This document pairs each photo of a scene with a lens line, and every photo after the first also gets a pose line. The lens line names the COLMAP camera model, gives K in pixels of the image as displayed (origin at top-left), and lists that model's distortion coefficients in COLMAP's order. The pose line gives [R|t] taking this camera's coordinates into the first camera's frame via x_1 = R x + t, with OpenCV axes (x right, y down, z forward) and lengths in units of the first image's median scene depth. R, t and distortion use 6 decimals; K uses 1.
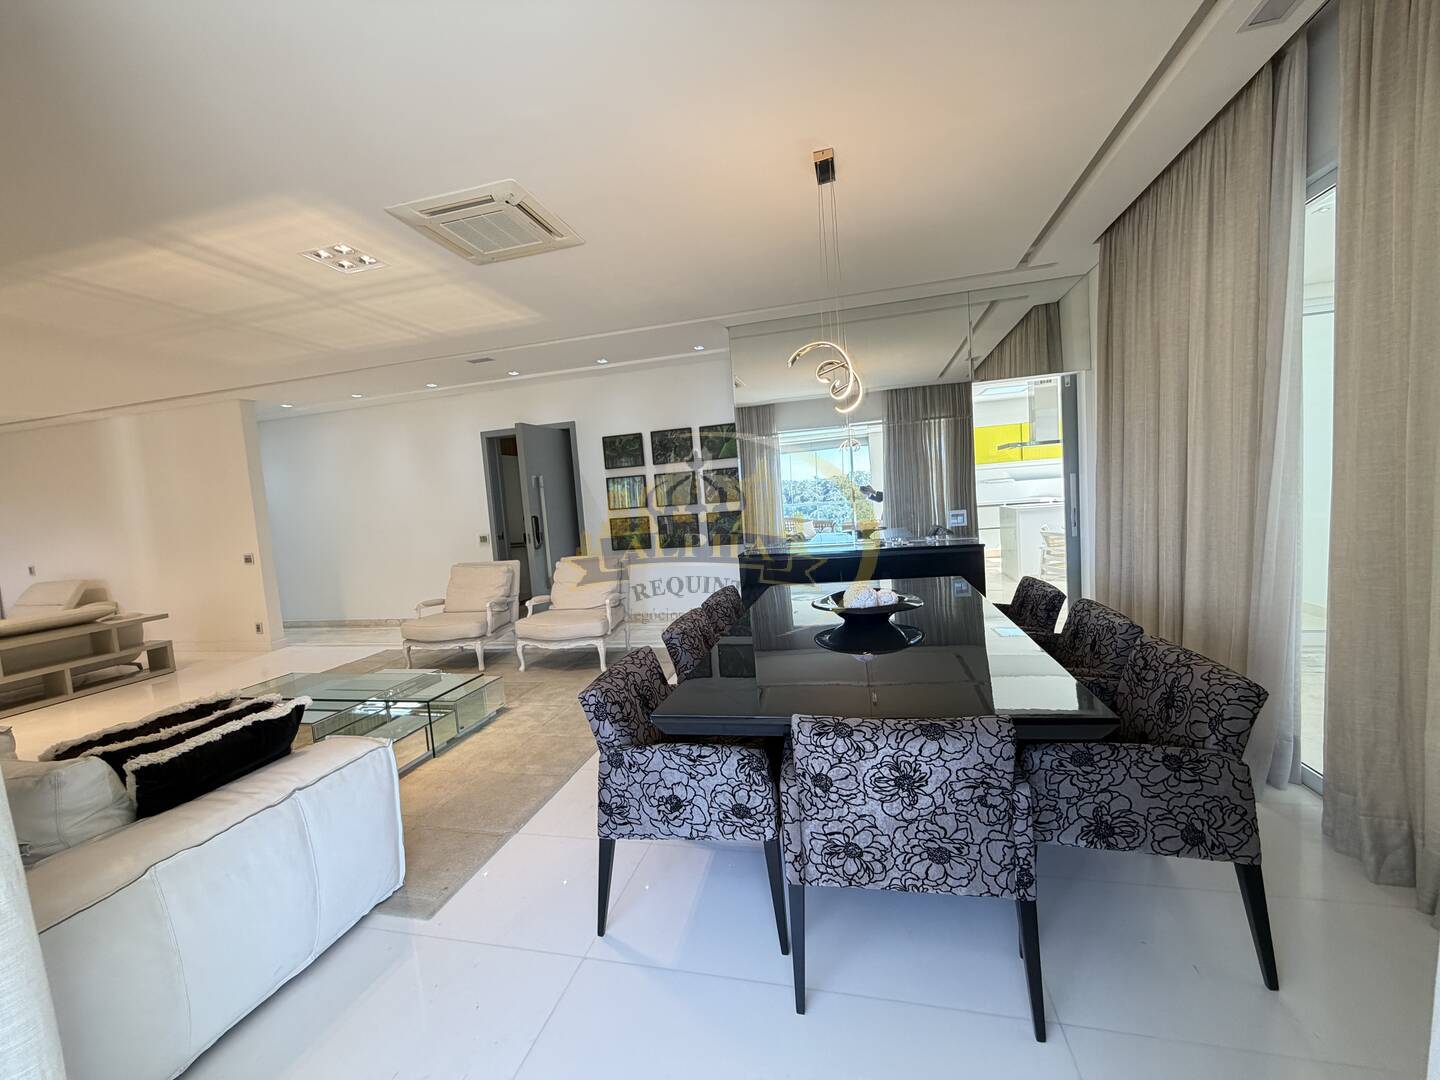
lens RADIAL K [[575.3, 0, 716.0], [0, 575.3, 540.1], [0, 0, 1]] dist [-0.001347, 0.000726]
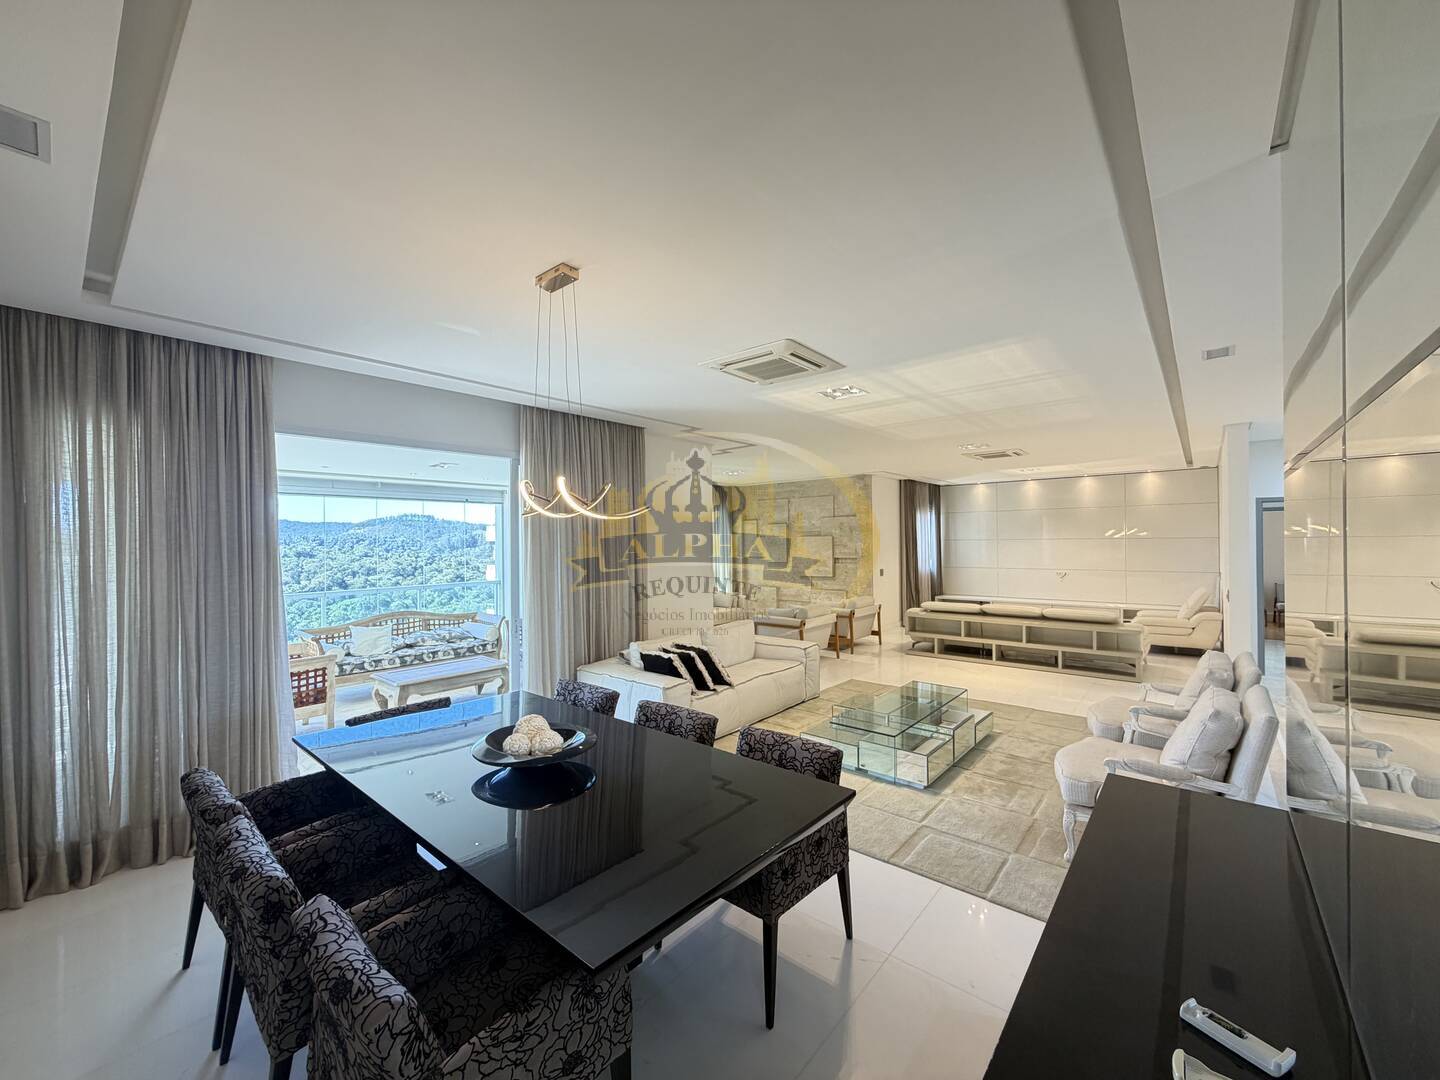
lens RADIAL K [[575.3, 0, 716.0], [0, 575.3, 540.1], [0, 0, 1]] dist [-0.001347, 0.000726]
pose [[-0.439882, 0.075453, -0.894880, 0.381521], [-0.026263, 0.994957, 0.096800, -0.126664], [0.897671, 0.066083, -0.435683, 0.668913]]
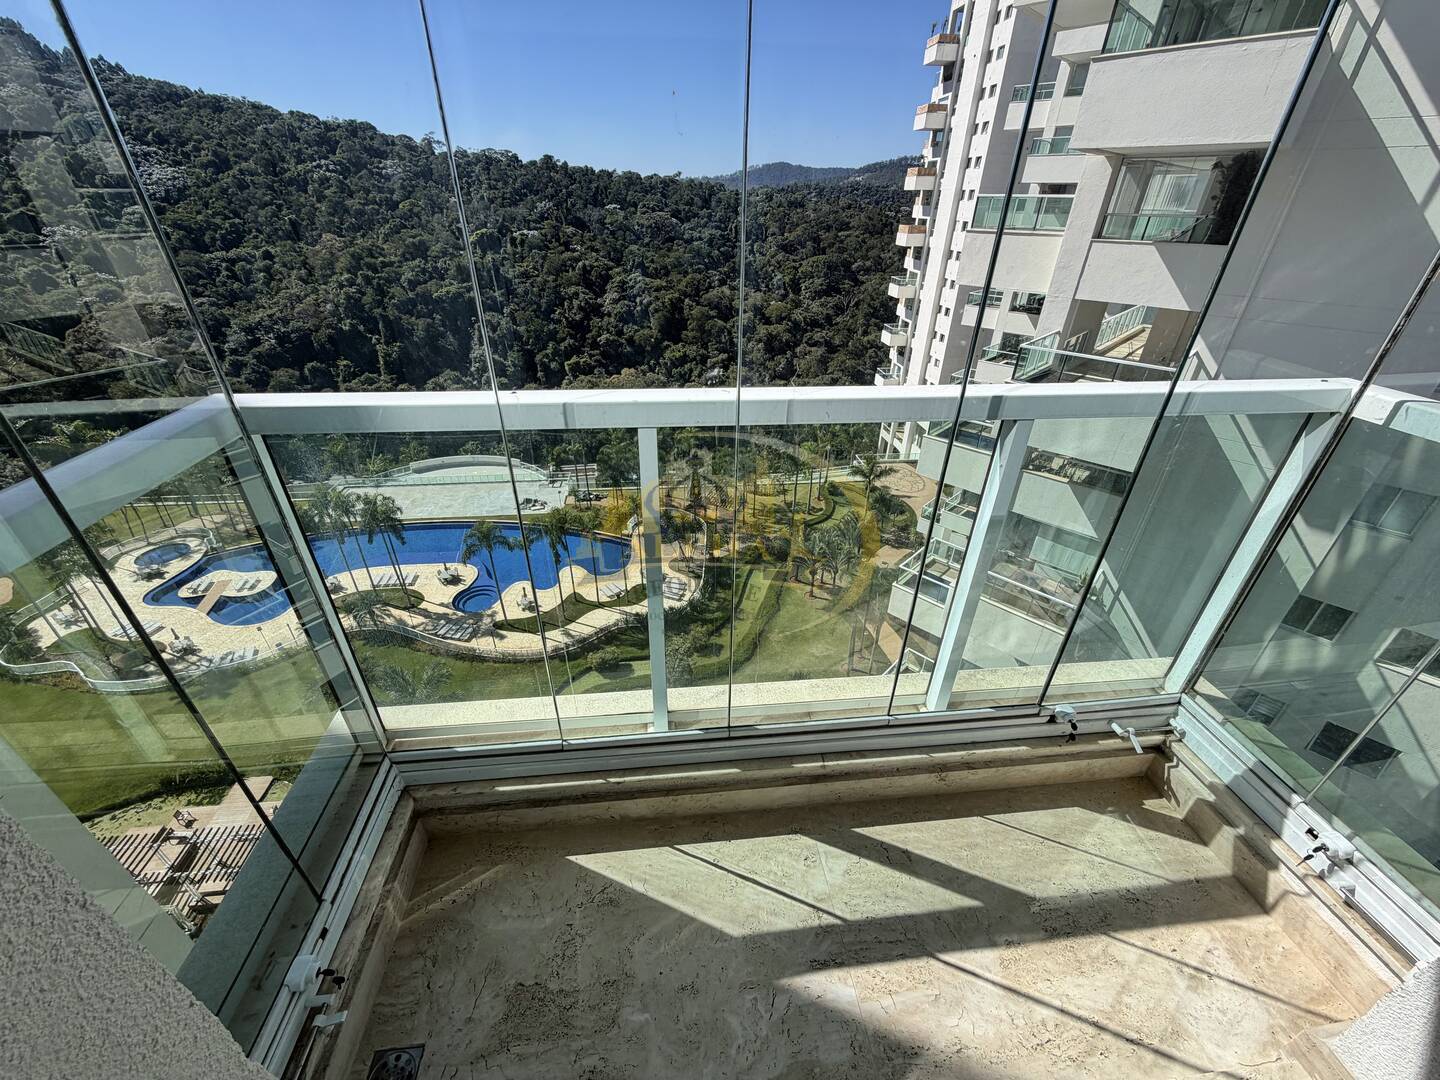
lens RADIAL K [[575.3, 0, 716.0], [0, 575.3, 540.1], [0, 0, 1]] dist [-0.001347, 0.000726]
pose [[-0.938305, 0.228909, -0.259199, -2.166133], [0.030945, 0.802120, 0.596361, 0.103885], [0.344422, 0.551547, -0.759717, 0.549030]]
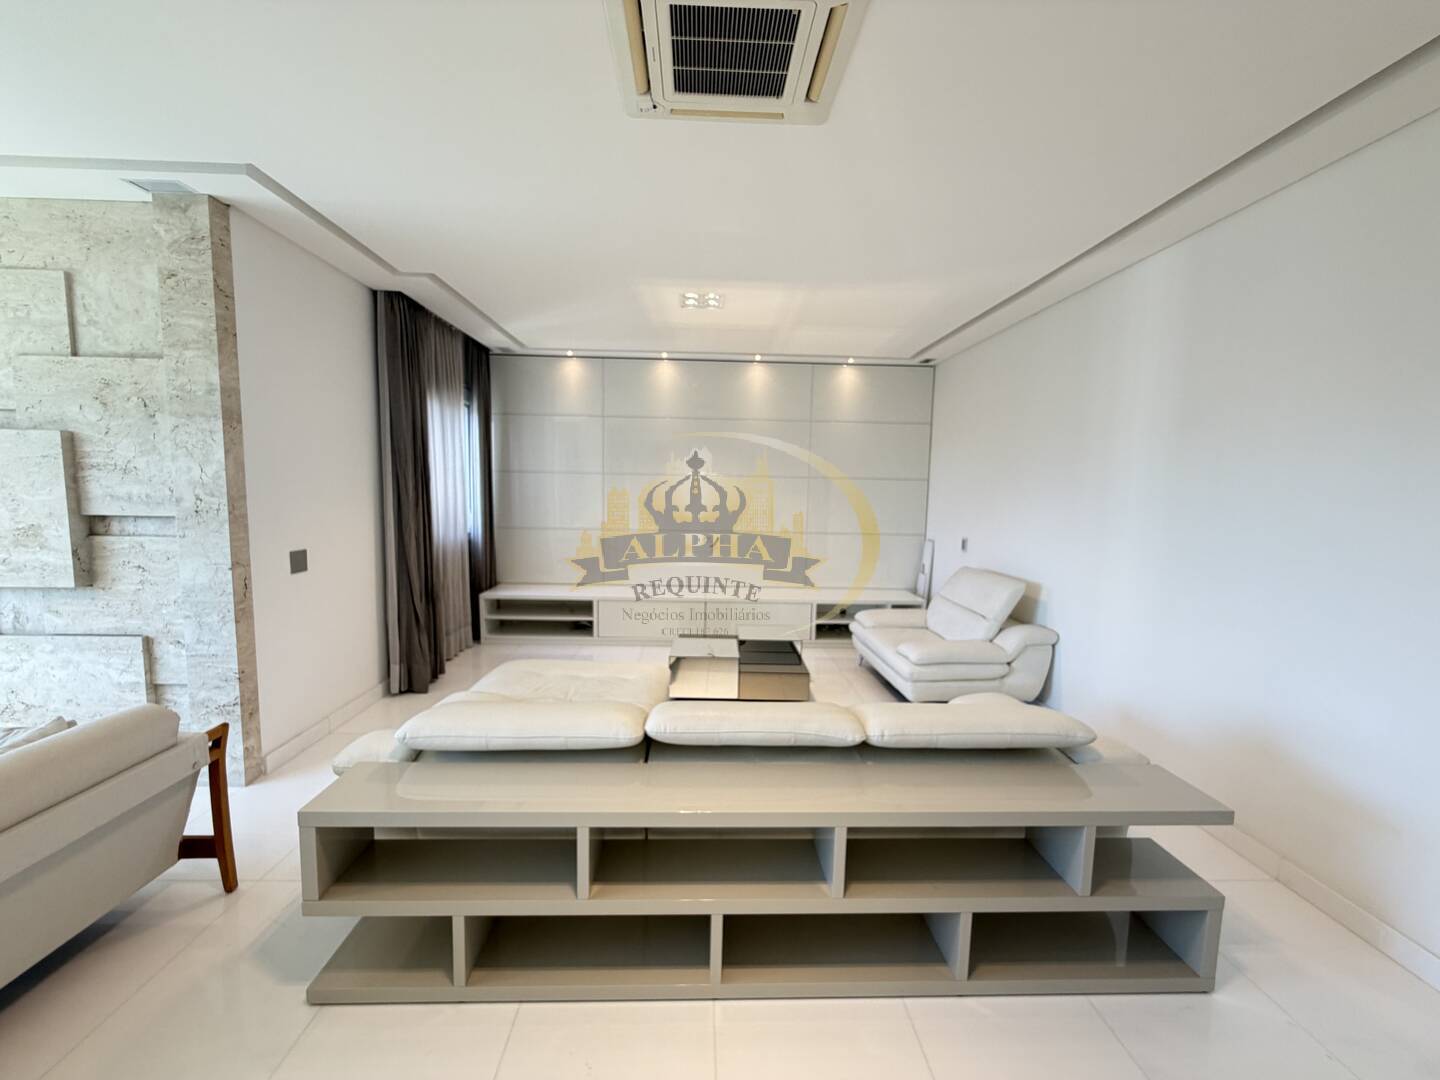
lens RADIAL K [[575.3, 0, 716.0], [0, 575.3, 540.1], [0, 0, 1]] dist [-0.001347, 0.000726]
pose [[0.272875, 0.167996, -0.947268, -0.704856], [-0.112692, 0.983438, 0.141948, -0.021072], [0.955426, 0.068016, 0.287288, 0.590623]]
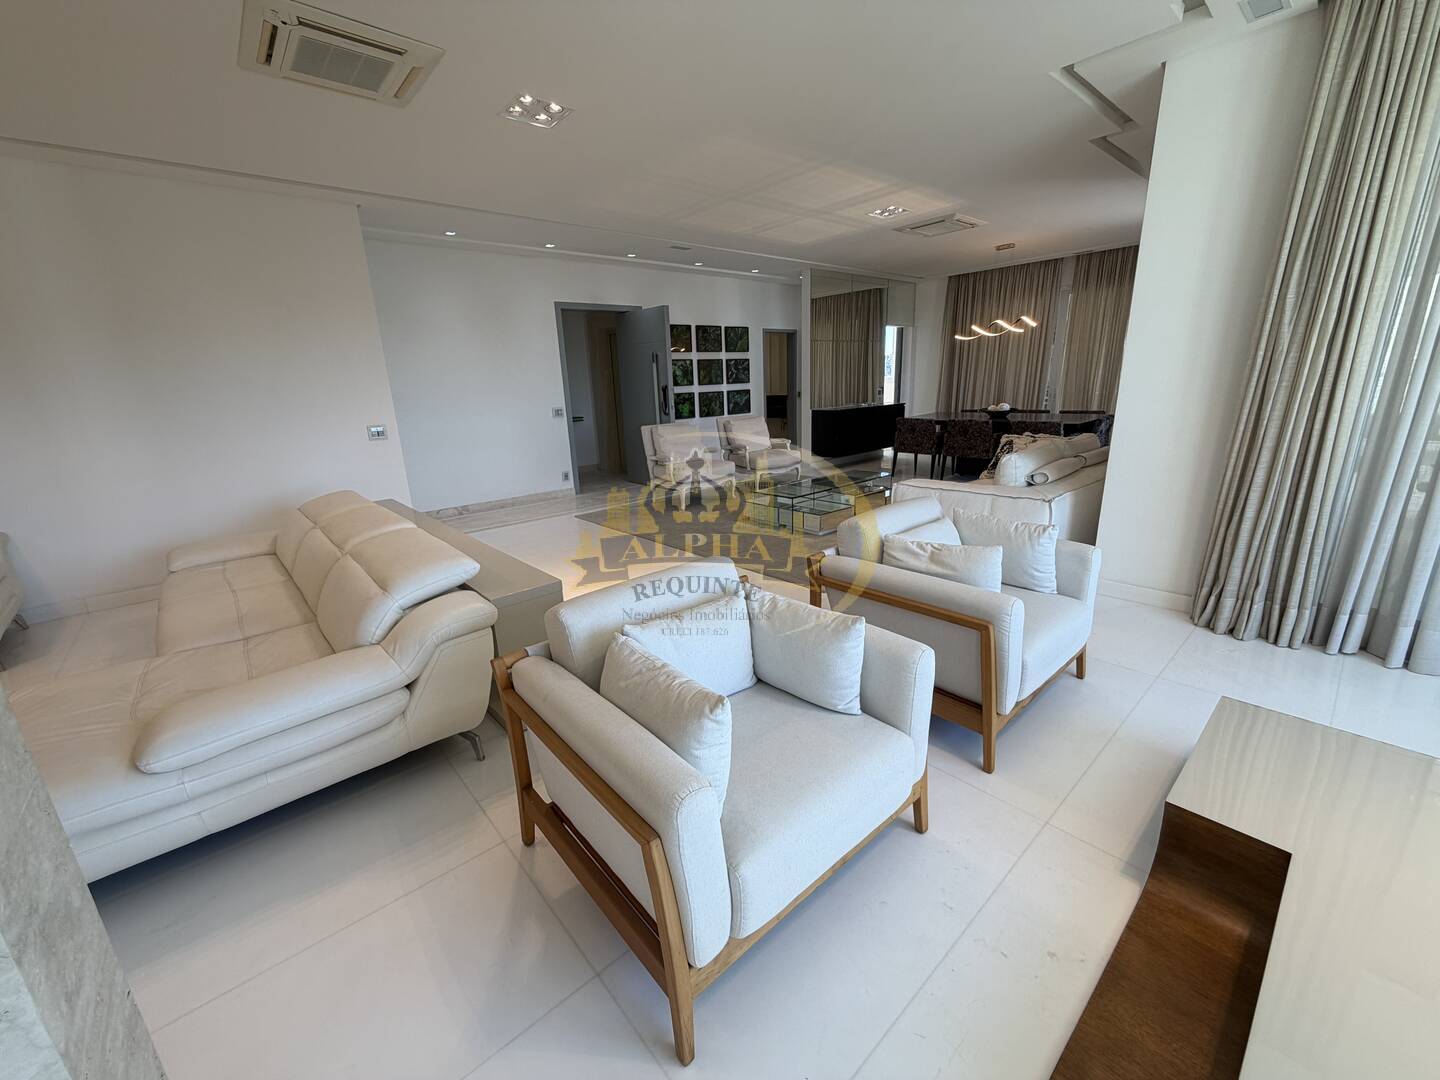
lens RADIAL K [[574.2, 0, 716.2], [0, 574.2, 539.4], [0, 0, 1]] dist [-0.003268, 0.000027]
pose [[0.568693, -0.174313, 0.803868, -1.218683], [0.061384, 0.983556, 0.169852, 0.070439], [-0.820256, -0.047249, 0.570042, 0.200830]]
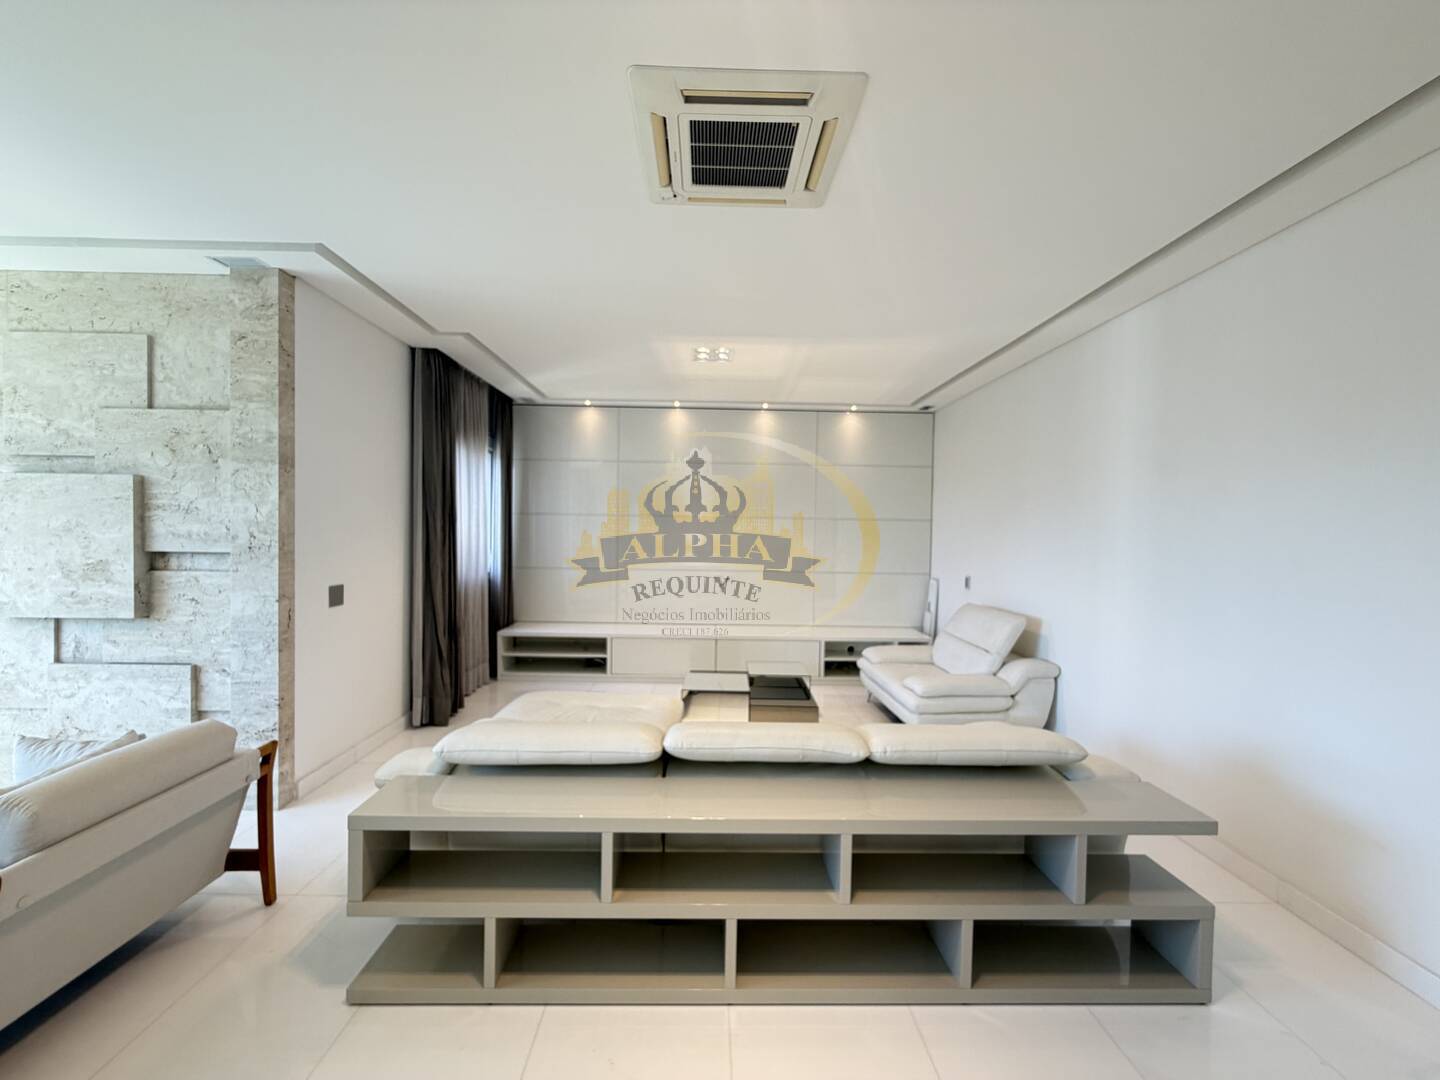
lens RADIAL K [[575.3, 0, 716.0], [0, 575.3, 540.1], [0, 0, 1]] dist [-0.001347, 0.000726]
pose [[0.258859, 0.093561, -0.961373, -0.674472], [-0.109115, 0.991759, 0.067138, -0.016276], [0.959732, 0.087521, 0.266935, 0.579997]]
